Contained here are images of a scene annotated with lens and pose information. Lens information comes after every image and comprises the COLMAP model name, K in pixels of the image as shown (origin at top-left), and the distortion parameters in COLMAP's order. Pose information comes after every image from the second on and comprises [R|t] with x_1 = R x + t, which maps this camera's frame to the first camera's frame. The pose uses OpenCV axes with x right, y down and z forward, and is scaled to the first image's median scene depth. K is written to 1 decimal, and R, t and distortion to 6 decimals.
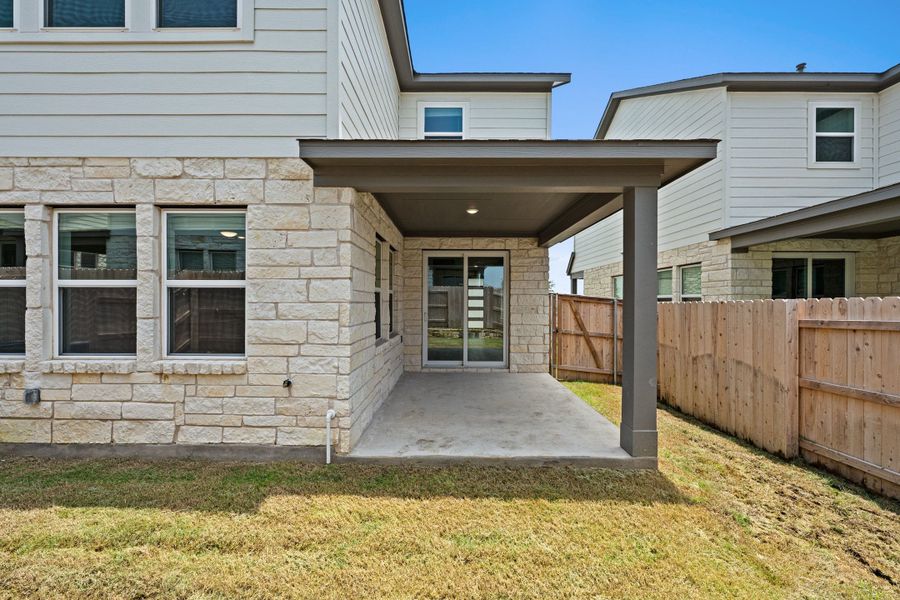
lens RADIAL K [[358.9, 0, 449.1], [0, 358.9, 304.0], [0, 0, 1]] dist [0.000353, 0.000104]
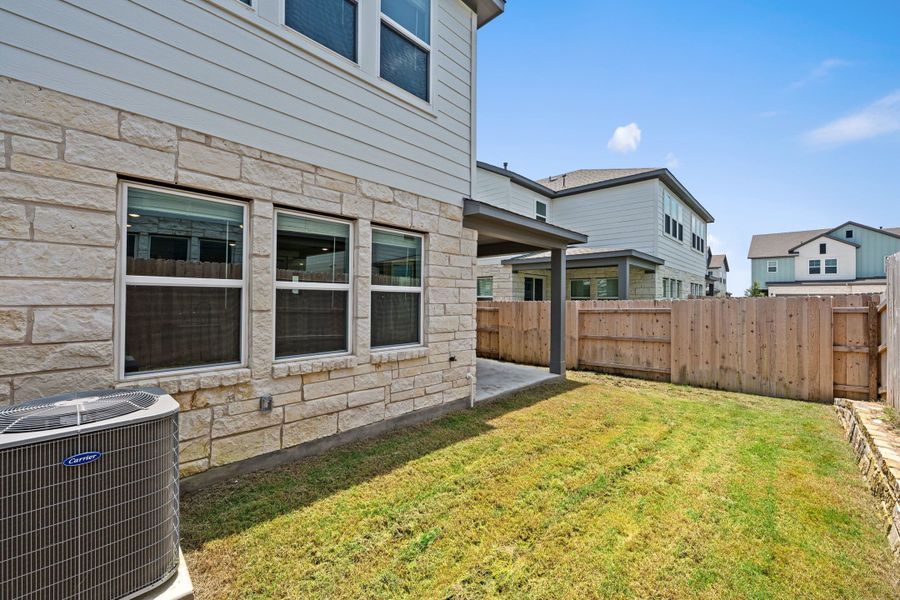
lens RADIAL K [[363.7, 0, 448.6], [0, 363.7, 299.4], [0, 0, 1]] dist [0.000439, 0.000134]
pose [[0.686825, 0.002721, 0.726818, -1.512367], [-0.001710, 0.999996, -0.002127, -0.017795], [-0.726821, 0.000218, 0.686827, -0.007807]]
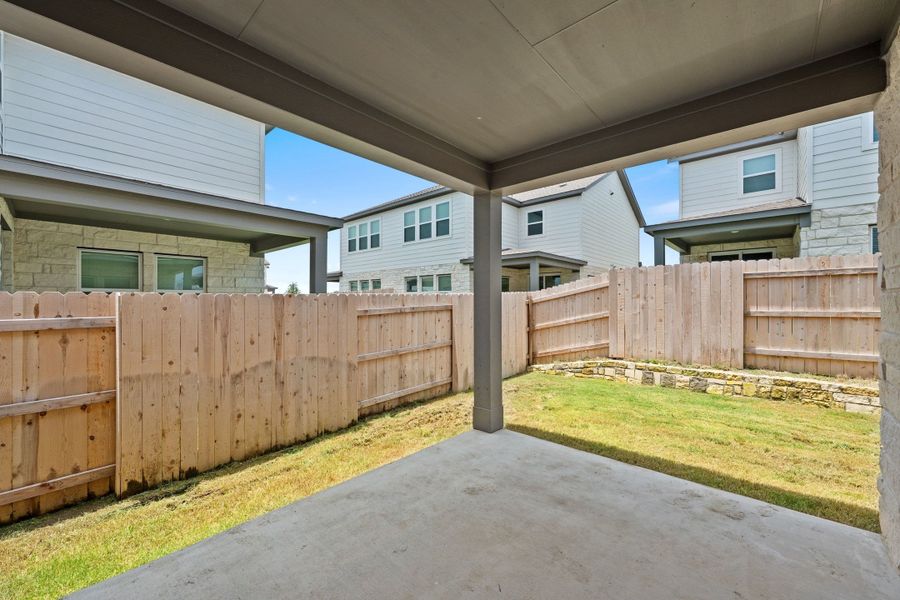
lens RADIAL K [[358.9, 0, 449.1], [0, 358.9, 304.0], [0, 0, 1]] dist [0.000353, 0.000104]
pose [[-0.746996, -0.004442, 0.664813, -0.129036], [0.003084, 0.999944, 0.010146, 0.011845], [-0.664821, 0.009630, -0.746940, 1.956861]]
